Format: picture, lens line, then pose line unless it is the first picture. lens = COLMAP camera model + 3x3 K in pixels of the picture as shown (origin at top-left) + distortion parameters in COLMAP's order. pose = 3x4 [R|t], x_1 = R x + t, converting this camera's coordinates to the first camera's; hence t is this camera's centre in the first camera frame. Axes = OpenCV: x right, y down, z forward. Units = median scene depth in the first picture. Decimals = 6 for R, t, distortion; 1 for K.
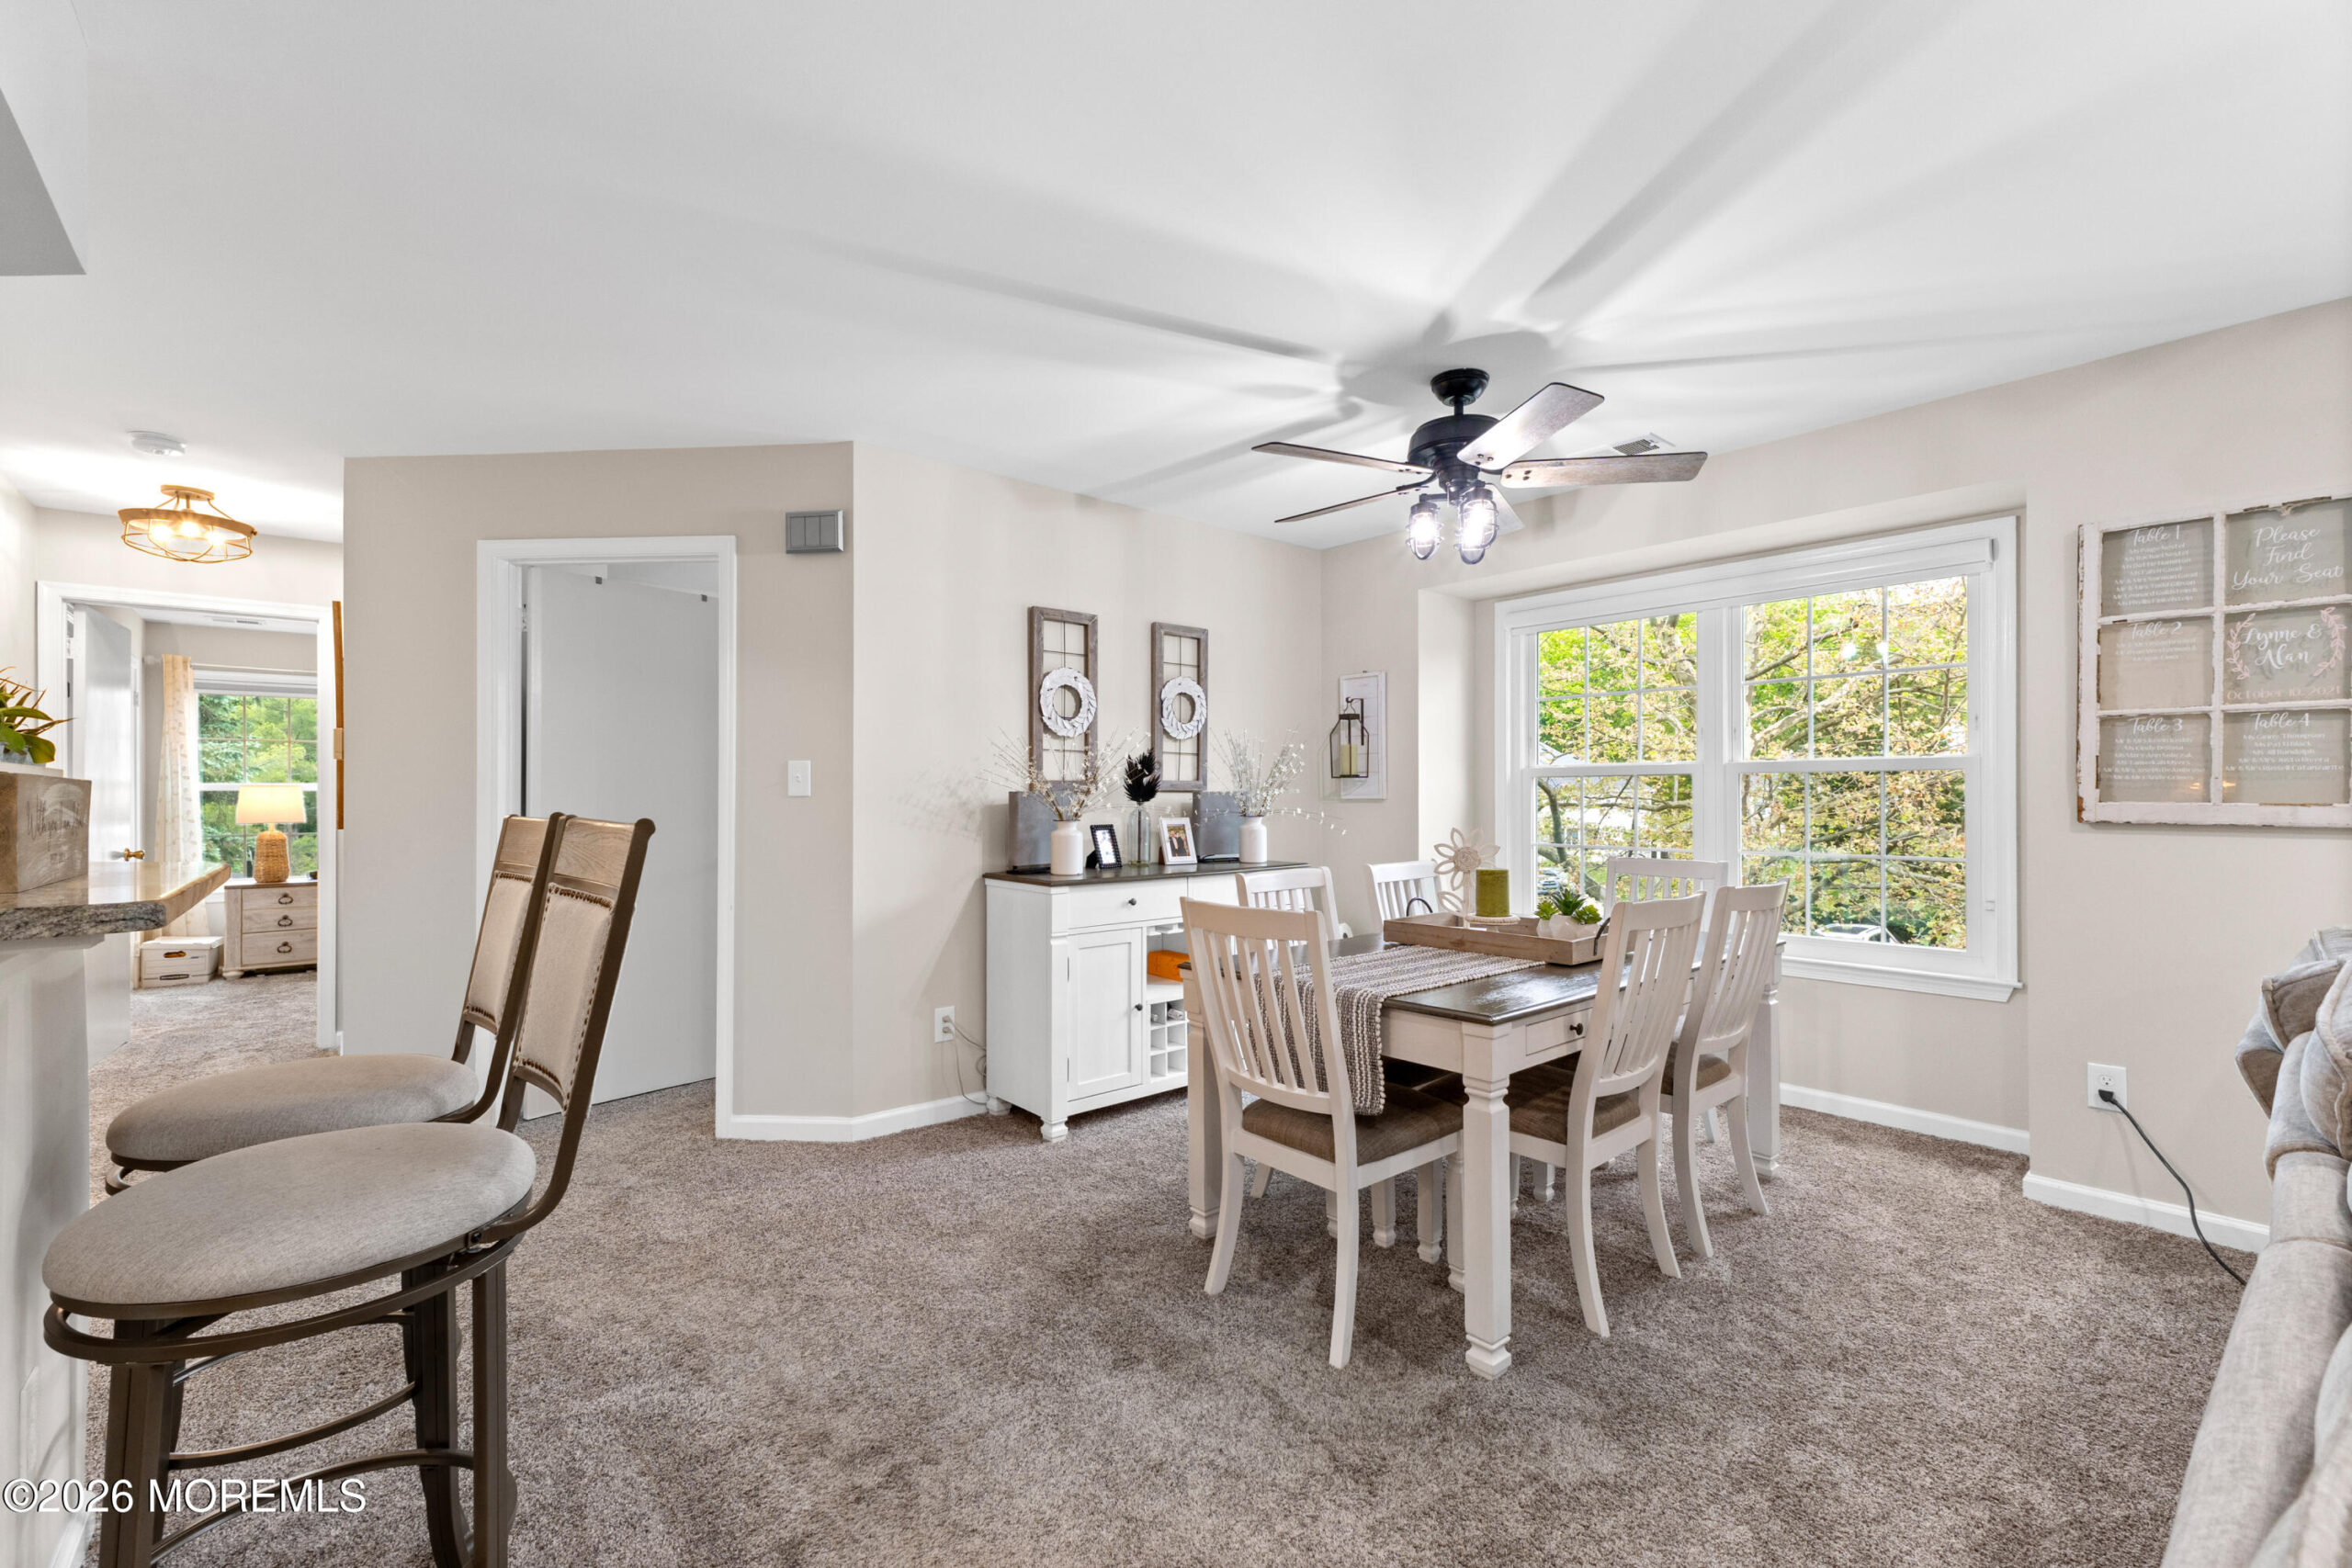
lens RADIAL K [[991.1, 0, 1181.4], [0, 991.1, 794.4], [0, 0, 1]] dist [0.000695, -0.000782]
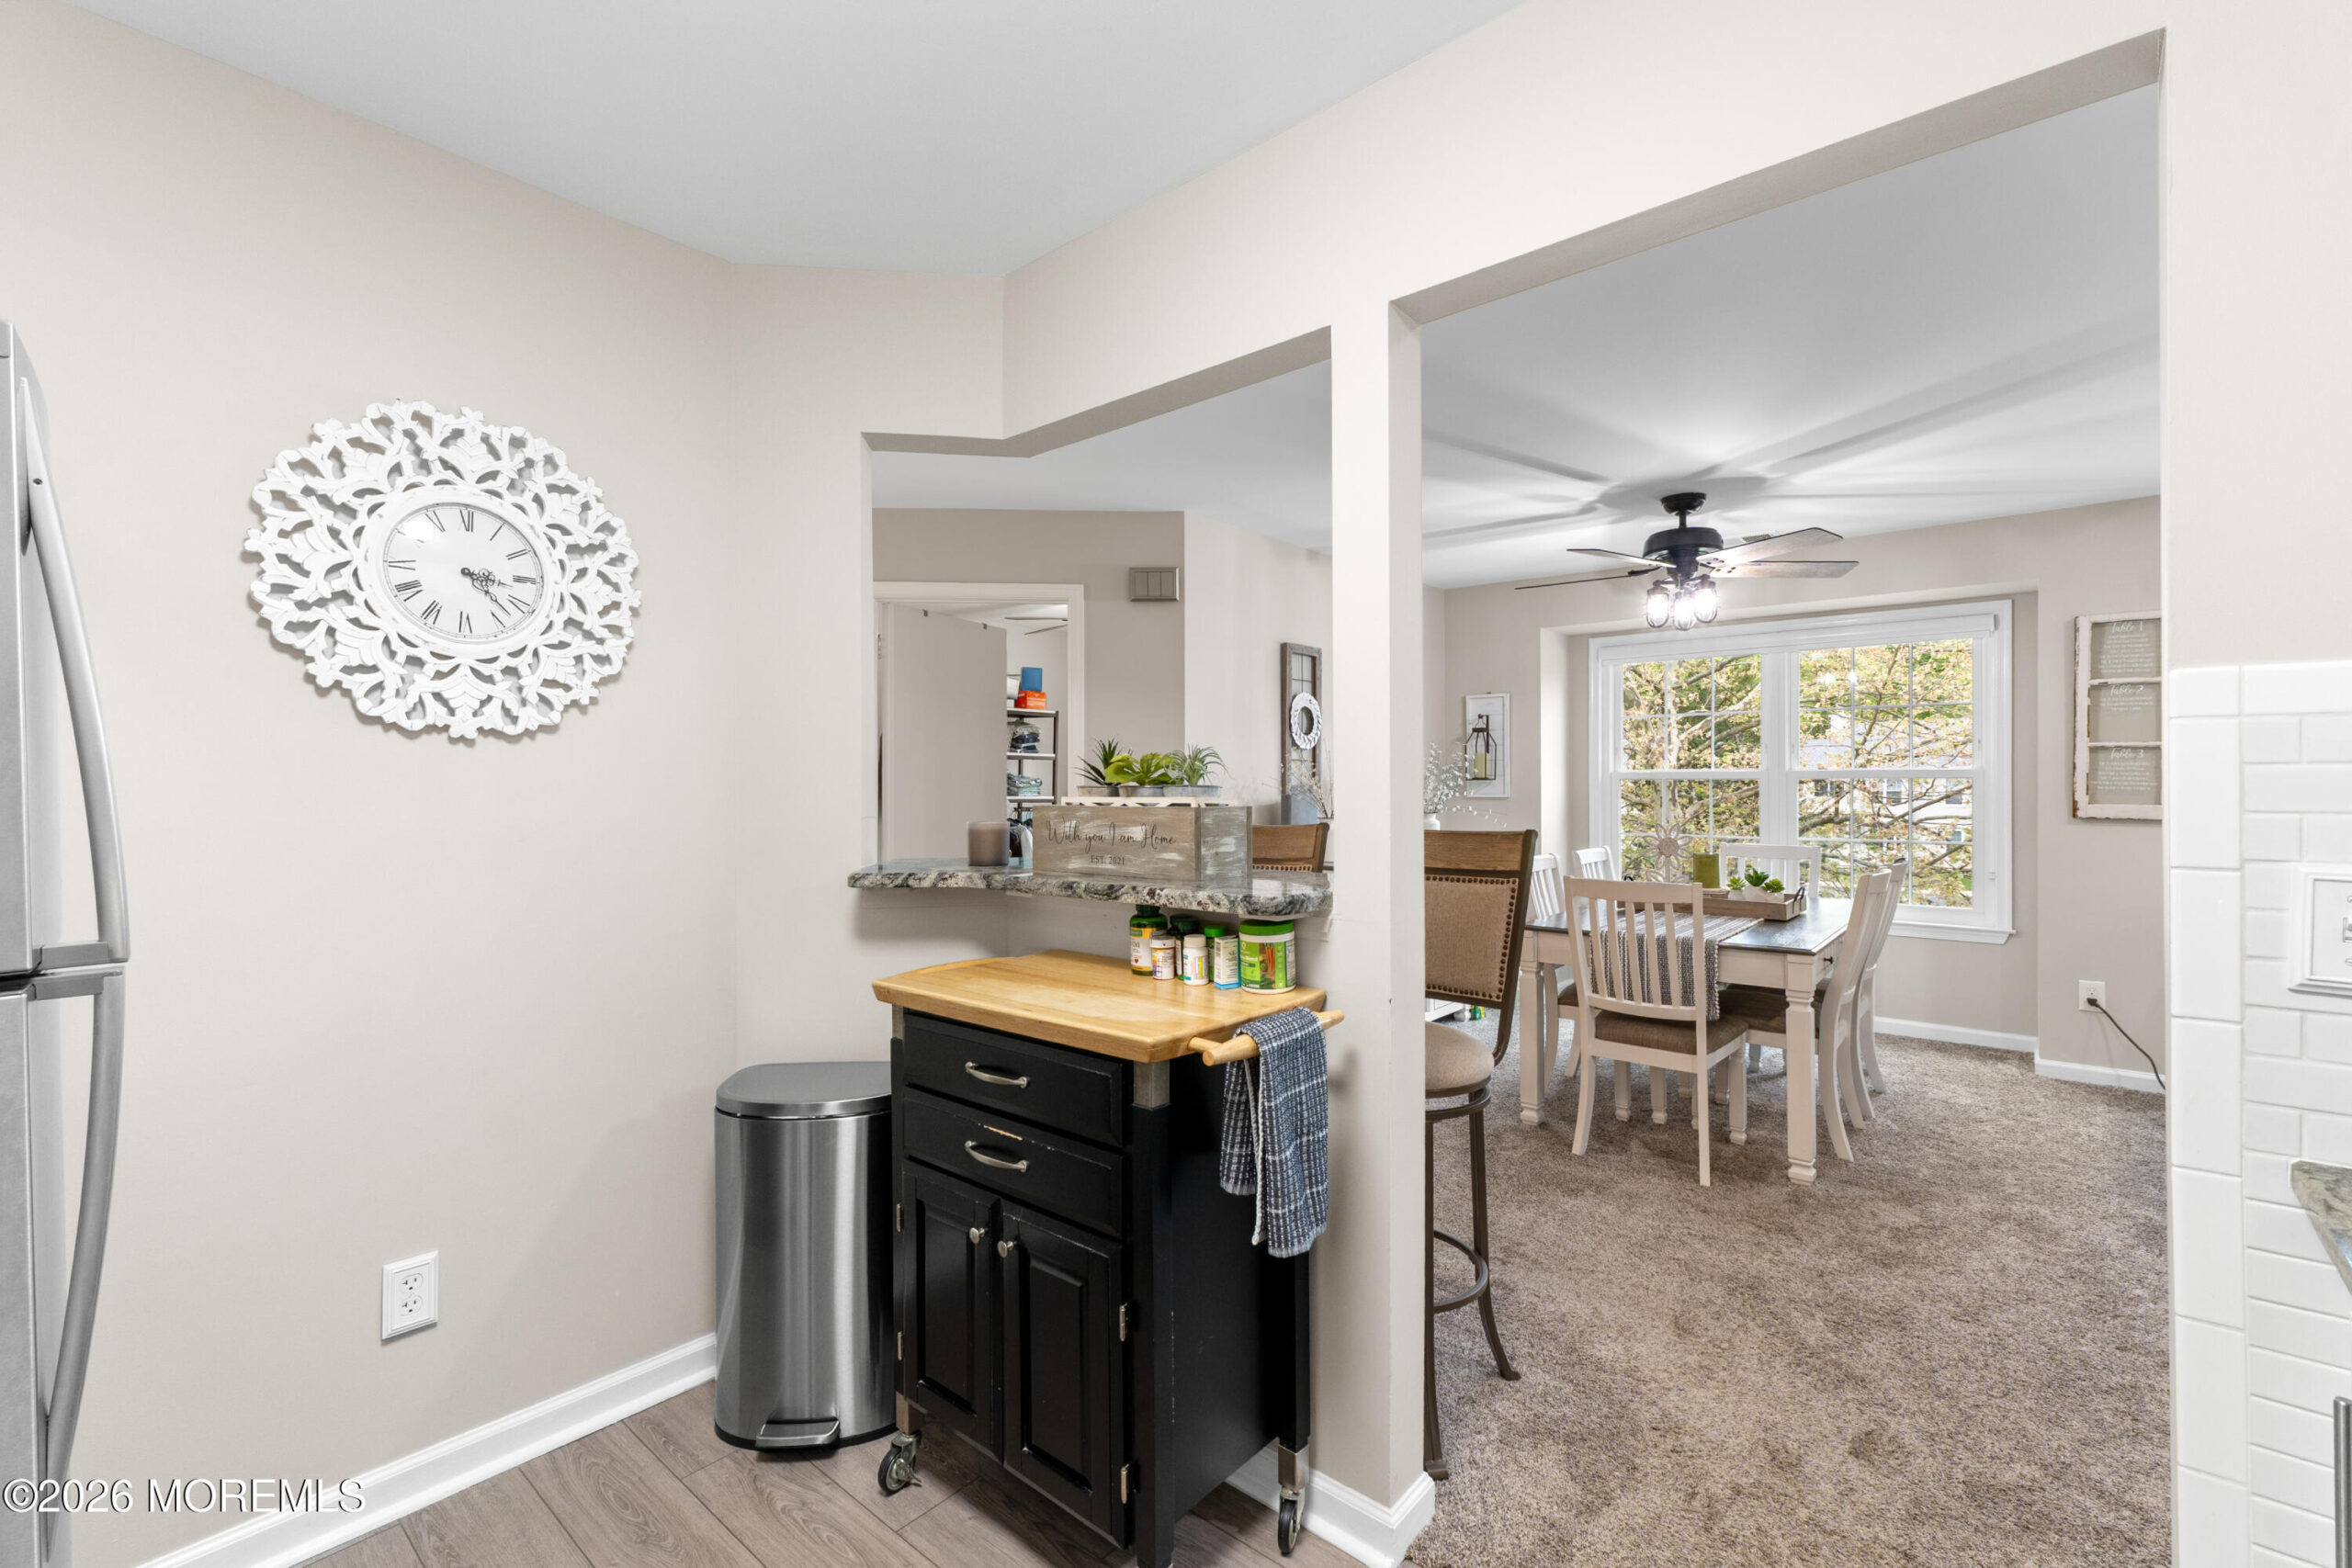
lens RADIAL K [[991.1, 0, 1197.3], [0, 991.1, 785.7], [0, 0, 1]] dist [0.000695, -0.000782]
pose [[0.989419, -0.000334, 0.145089, -0.491365], [-0.000384, 0.999988, 0.004920, -0.021835], [-0.145089, -0.004924, 0.989406, -0.221113]]
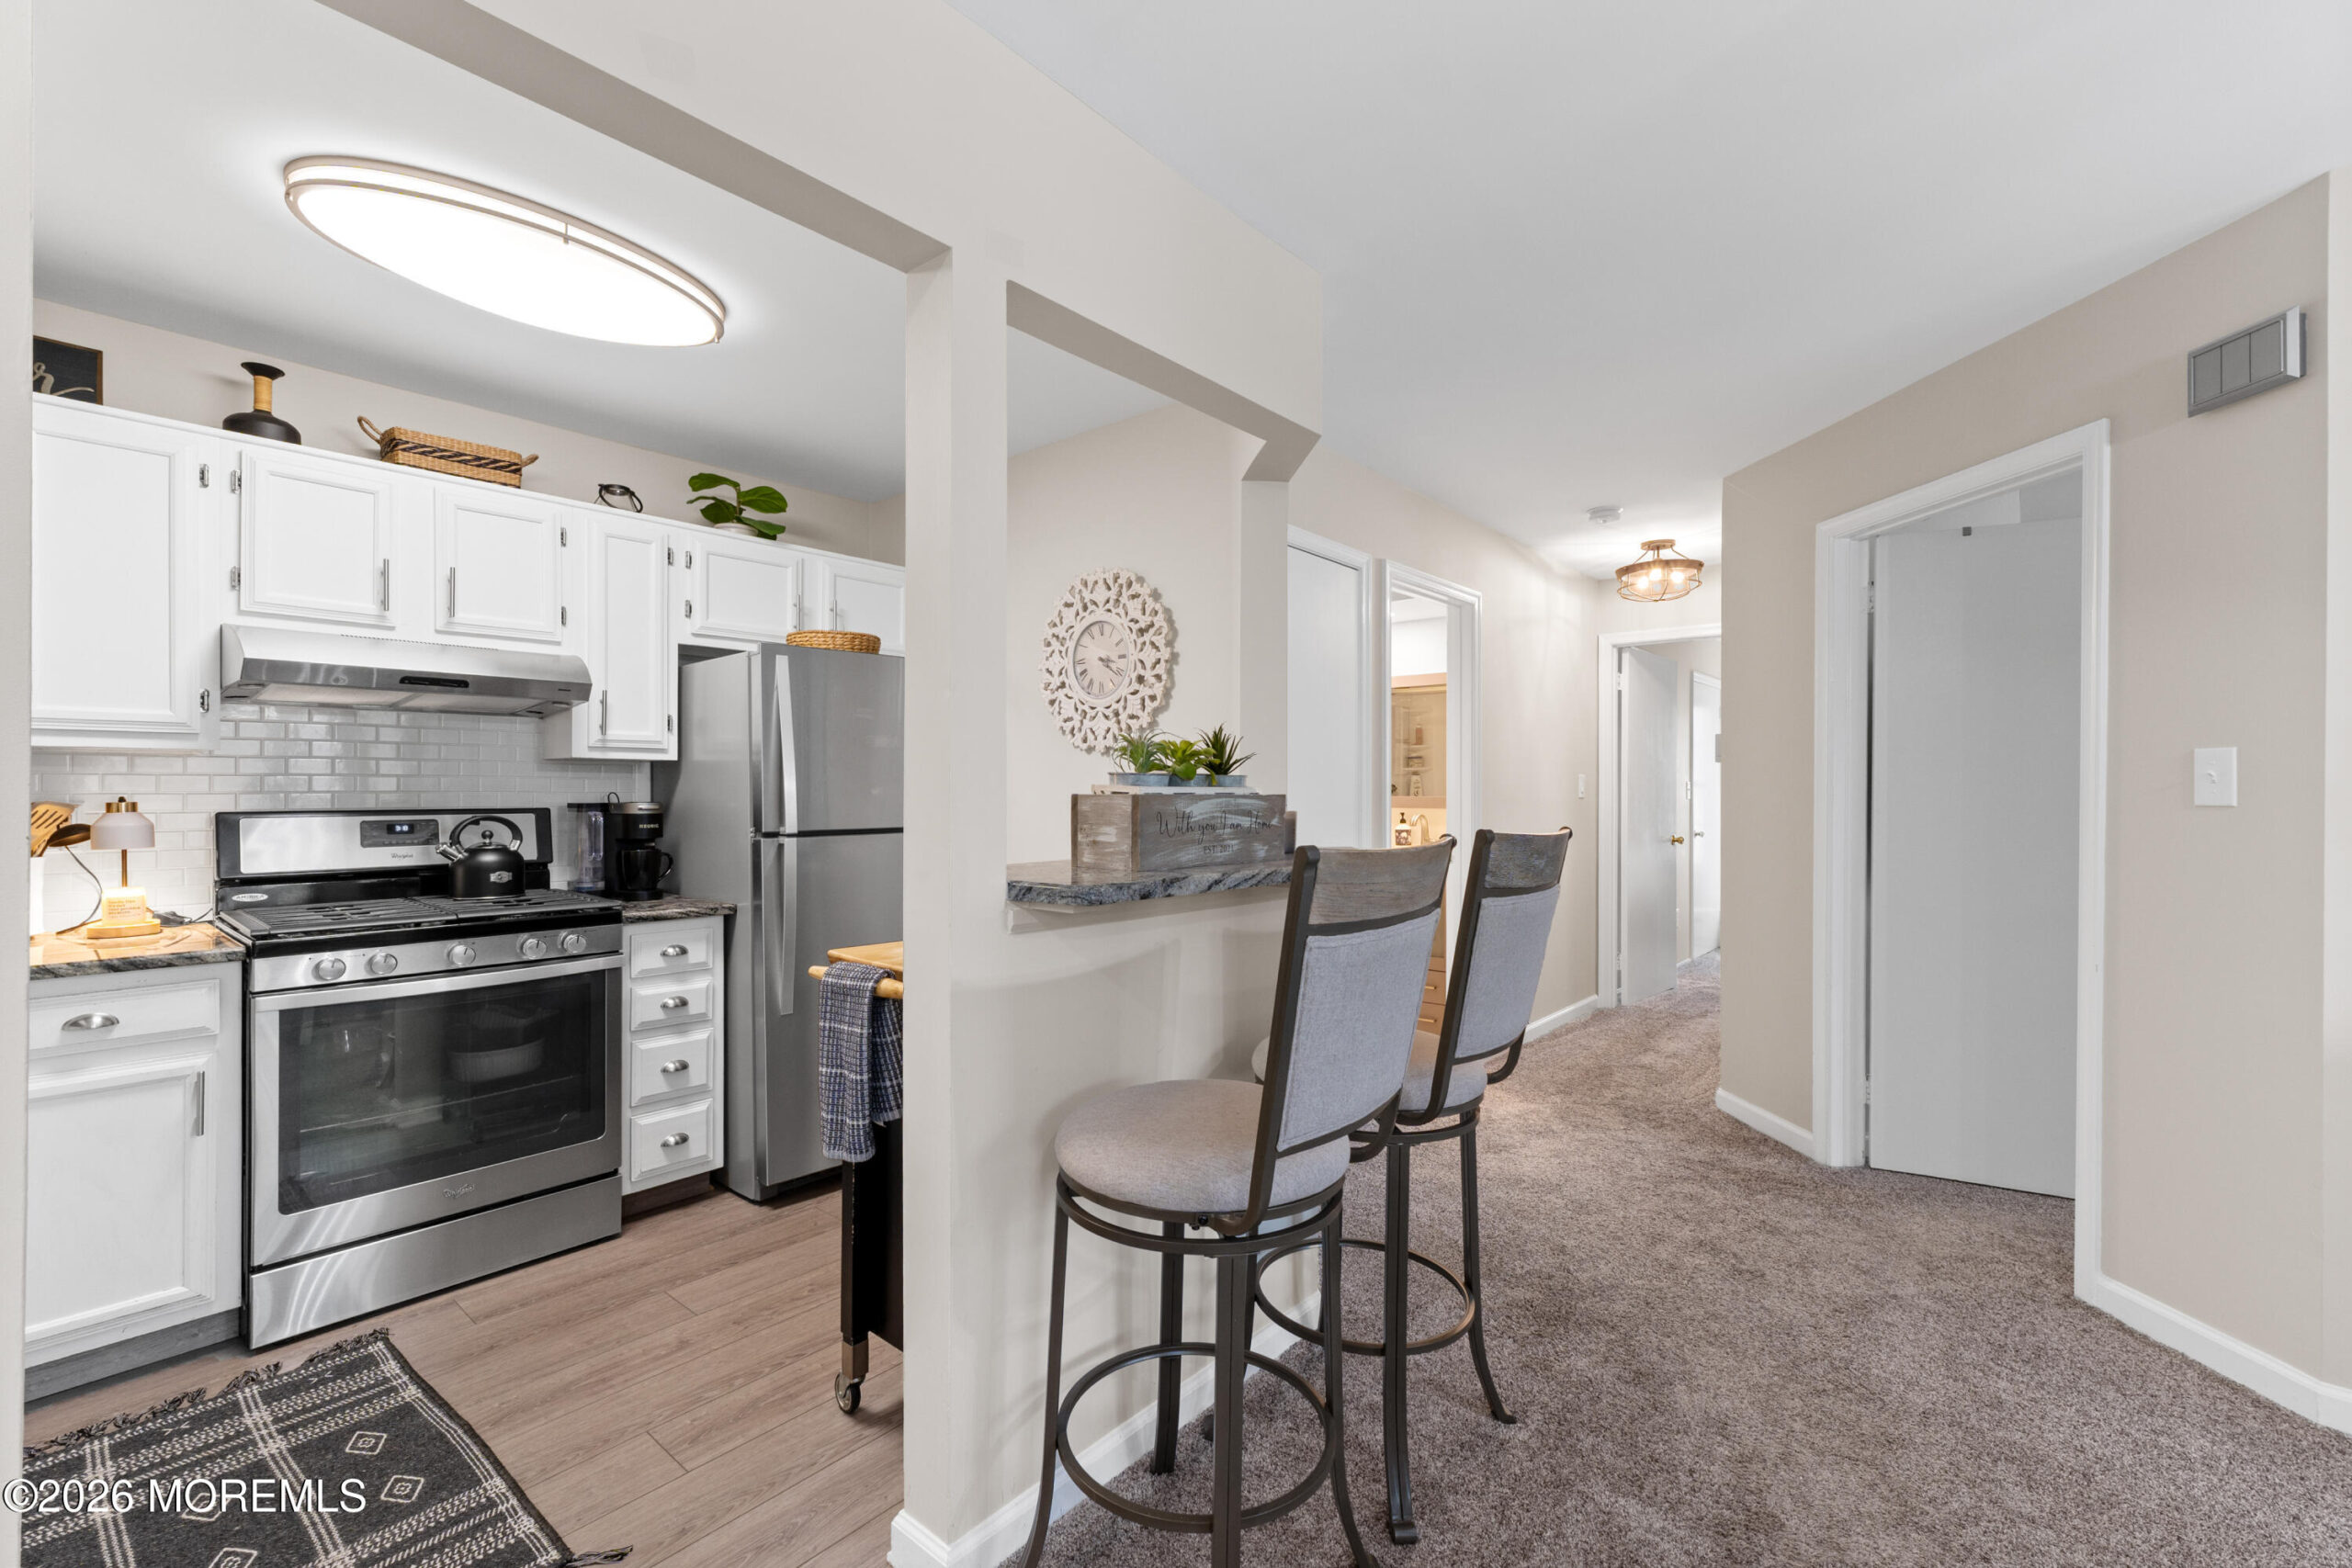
lens RADIAL K [[991.1, 0, 1171.0], [0, 991.1, 790.6], [0, 0, 1]] dist [0.000695, -0.000782]
pose [[0.147583, 0.003291, -0.989044, 0.124308], [0.002686, 0.999989, 0.003729, -0.011810], [0.989046, -0.003207, 0.147572, 0.271542]]
